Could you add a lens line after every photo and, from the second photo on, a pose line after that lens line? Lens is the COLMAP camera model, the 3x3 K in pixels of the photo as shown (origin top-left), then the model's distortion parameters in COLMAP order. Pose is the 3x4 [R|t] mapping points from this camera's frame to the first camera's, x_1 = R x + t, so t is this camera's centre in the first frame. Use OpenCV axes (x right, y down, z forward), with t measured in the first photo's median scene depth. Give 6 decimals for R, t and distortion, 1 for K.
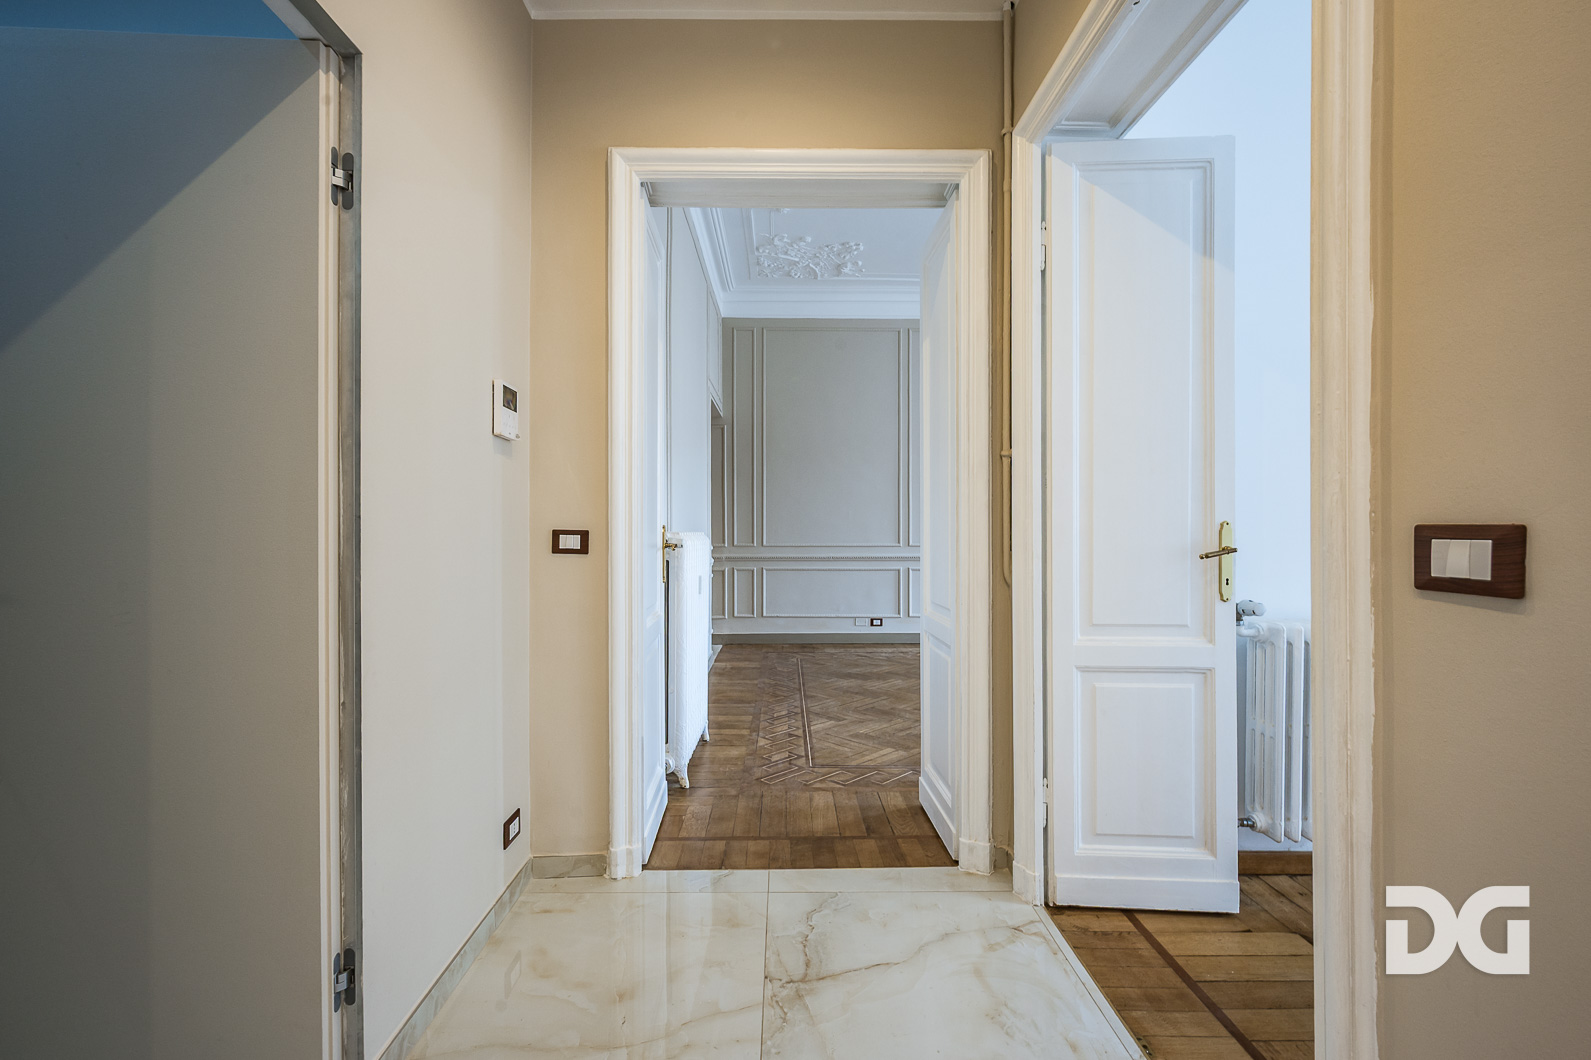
lens RADIAL K [[664.9, 0, 803.9], [0, 664.9, 531.7], [0, 0, 1]] dist [-0.002735, -0.000674]
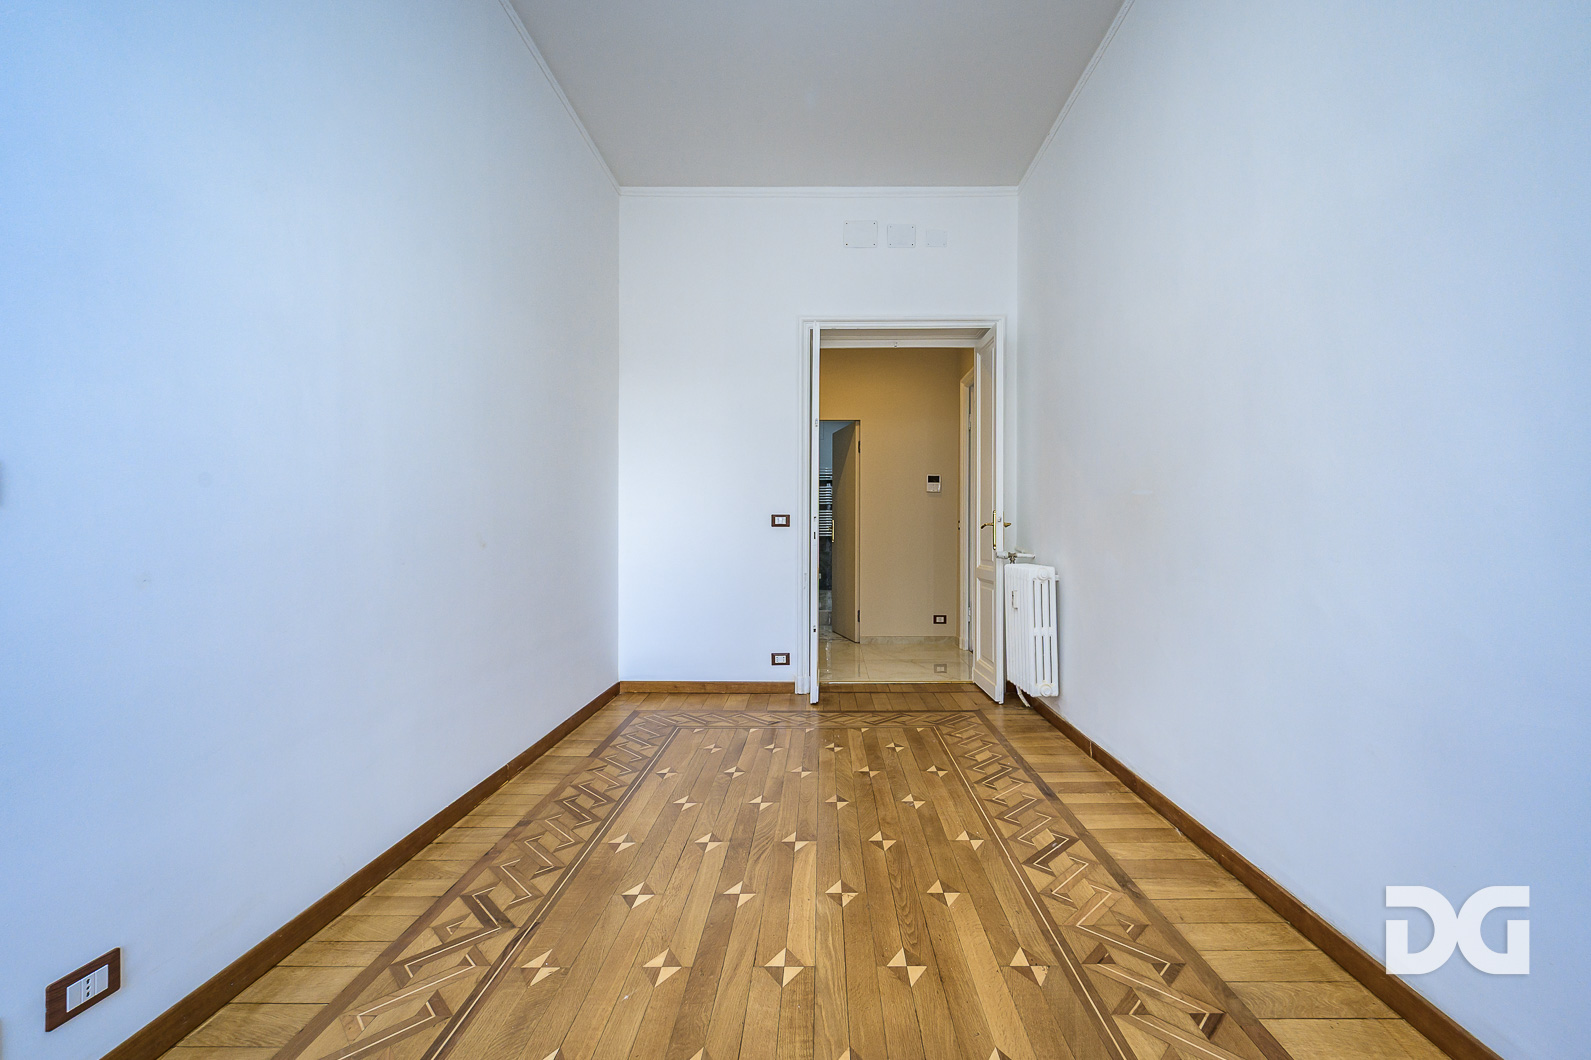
lens RADIAL K [[664.9, 0, 803.9], [0, 664.9, 531.7], [0, 0, 1]] dist [-0.002735, -0.000674]
pose [[-0.048080, -0.003072, -0.998839, 1.480726], [-0.003472, 0.999990, -0.002909, 0.033463], [0.998837, 0.003328, -0.048090, 0.297006]]
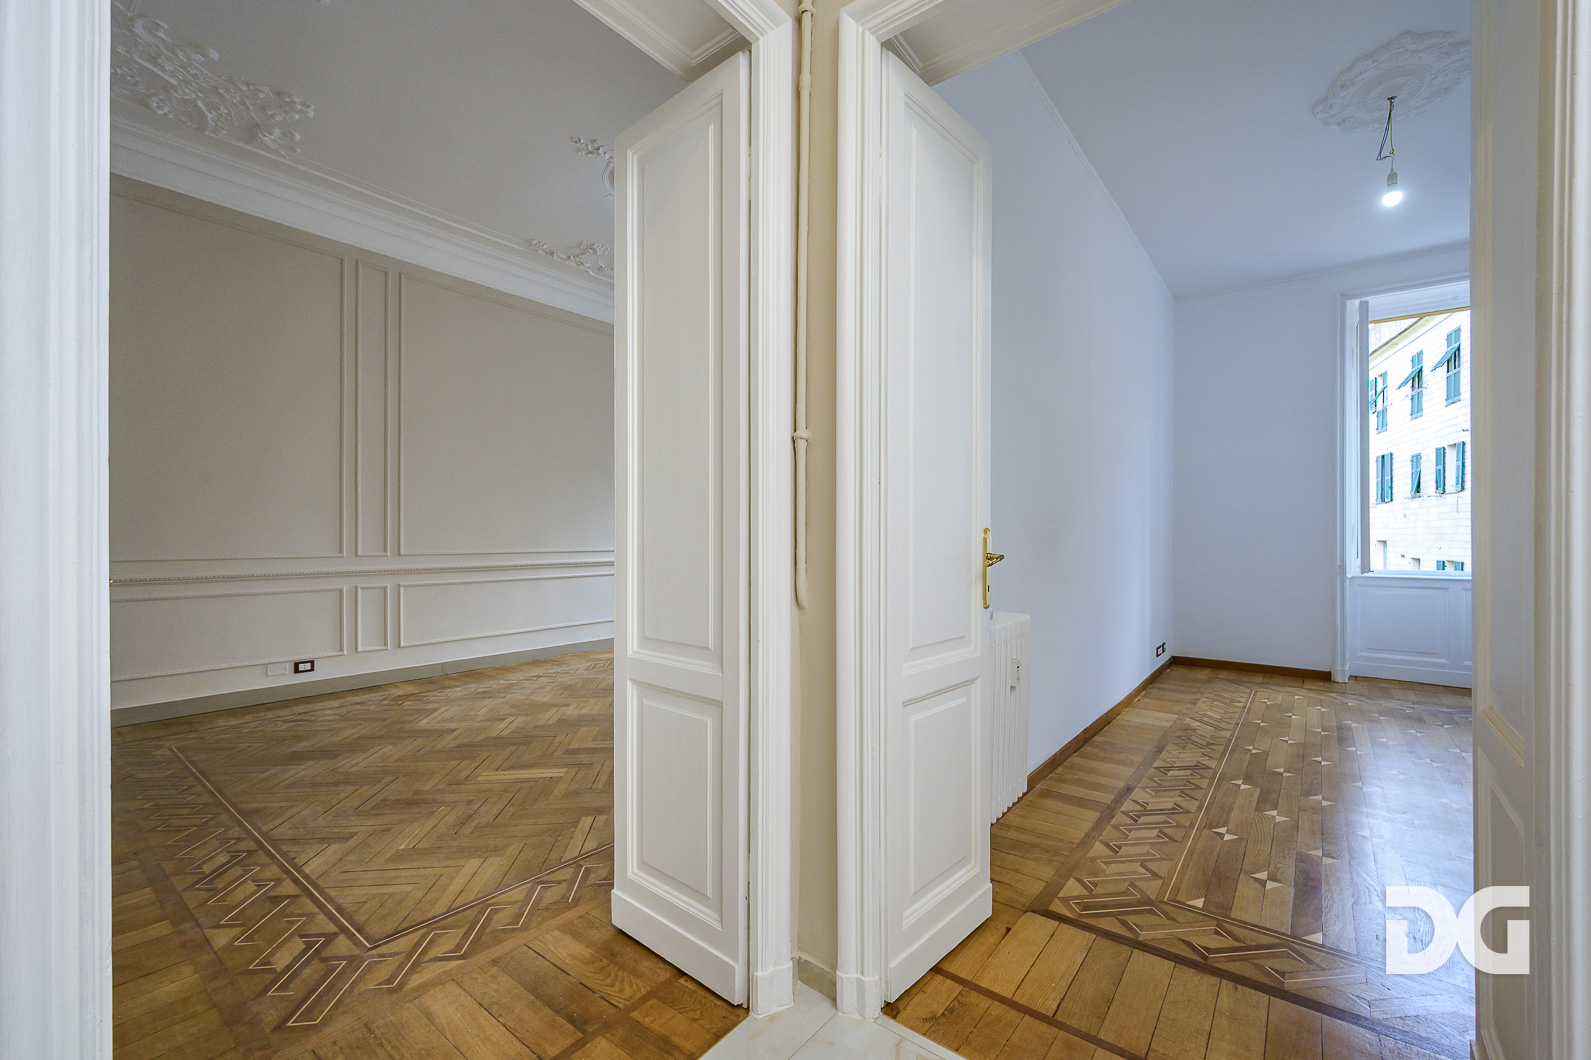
lens RADIAL K [[654.4, 0, 790.1], [0, 654.4, 539.7], [0, 0, 1]] dist [-0.003708, -0.000639]
pose [[0.642843, -0.001047, 0.765997, -0.168699], [-0.002049, 0.999993, 0.003087, -0.000559], [-0.765995, -0.003553, 0.642836, 0.327557]]
